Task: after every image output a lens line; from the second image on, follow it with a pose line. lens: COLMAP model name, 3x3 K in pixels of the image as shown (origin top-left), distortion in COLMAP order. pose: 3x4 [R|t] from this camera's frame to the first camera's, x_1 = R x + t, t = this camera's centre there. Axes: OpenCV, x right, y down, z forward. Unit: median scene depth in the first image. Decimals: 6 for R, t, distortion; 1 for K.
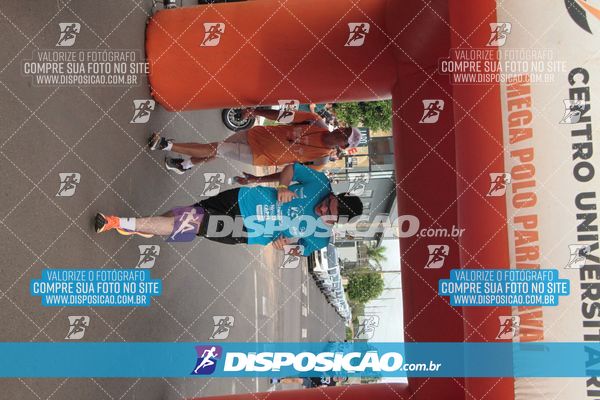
lens RADIAL K [[858.4, 0, 300.0], [0, 858.4, 200.0], [0, 0, 1]] dist [-0.011693, 0.675230]
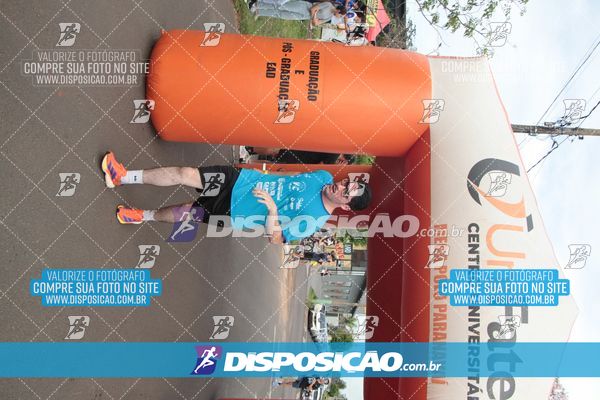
lens RADIAL K [[613.3, 0, 308.4], [0, 613.3, 200.2], [0, 0, 1]] dist [-0.130388, 0.242026]
pose [[0.995745, 0.091535, 0.010649, -0.034250], [-0.089187, 0.986323, -0.138607, 0.004519], [-0.023191, 0.137068, 0.990290, -0.234241]]
